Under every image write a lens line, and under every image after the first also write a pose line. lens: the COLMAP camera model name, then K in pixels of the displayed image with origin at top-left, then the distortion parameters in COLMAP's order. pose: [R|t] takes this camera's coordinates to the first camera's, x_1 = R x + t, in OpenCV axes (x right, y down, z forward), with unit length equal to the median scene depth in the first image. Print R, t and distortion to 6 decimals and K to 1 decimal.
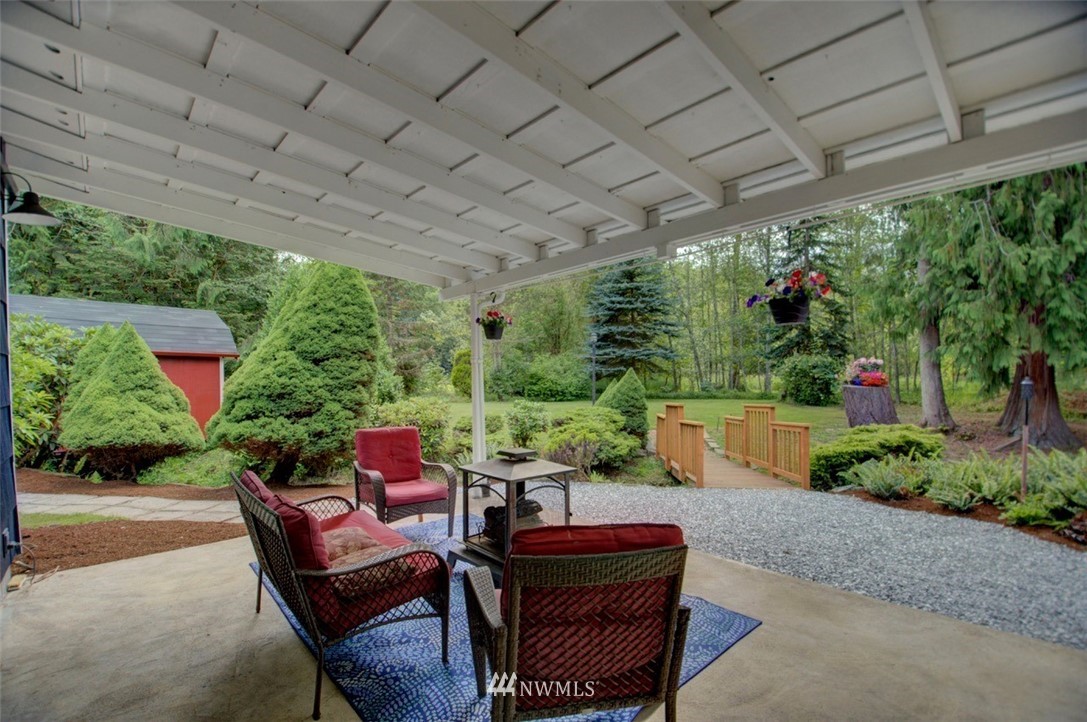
lens RADIAL K [[480.1, 0, 536.9], [0, 480.1, 380.2], [0, 0, 1]] dist [0.025913, -0.033670]
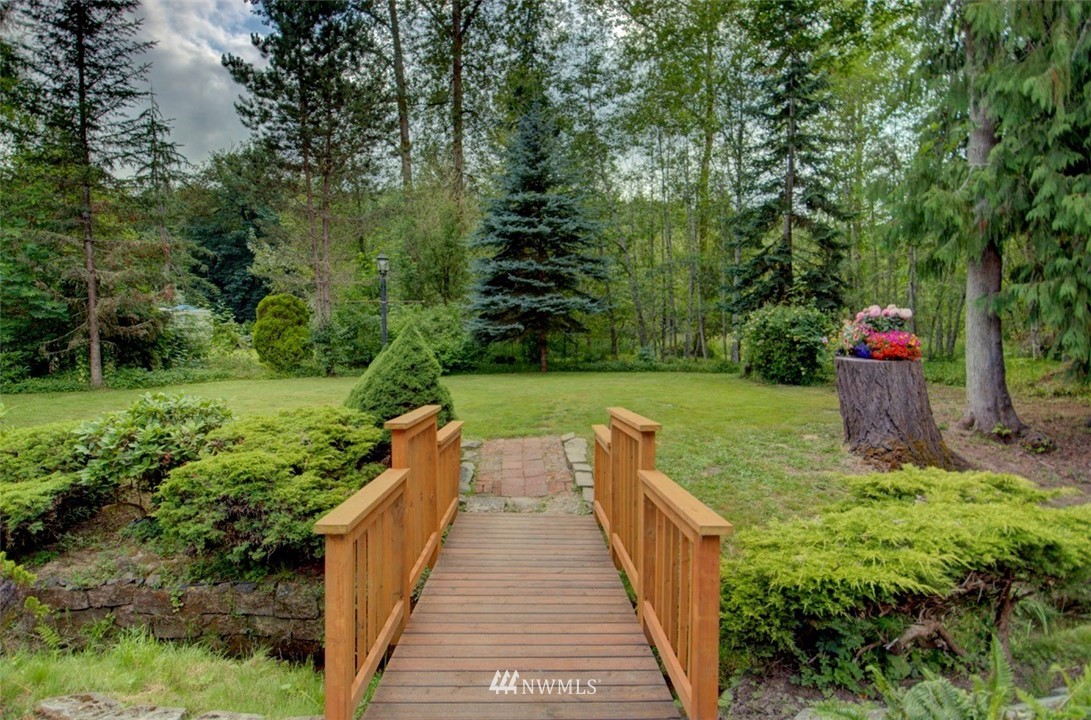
lens RADIAL K [[571.9, 0, 545.6], [0, 571.9, 371.2], [0, 0, 1]] dist [0.042055, -0.039917]
pose [[0.994782, -0.002595, 0.101995, 0.166852], [-0.002765, 0.998624, 0.052375, -0.004398], [-0.101991, -0.052383, 0.993405, 0.266376]]
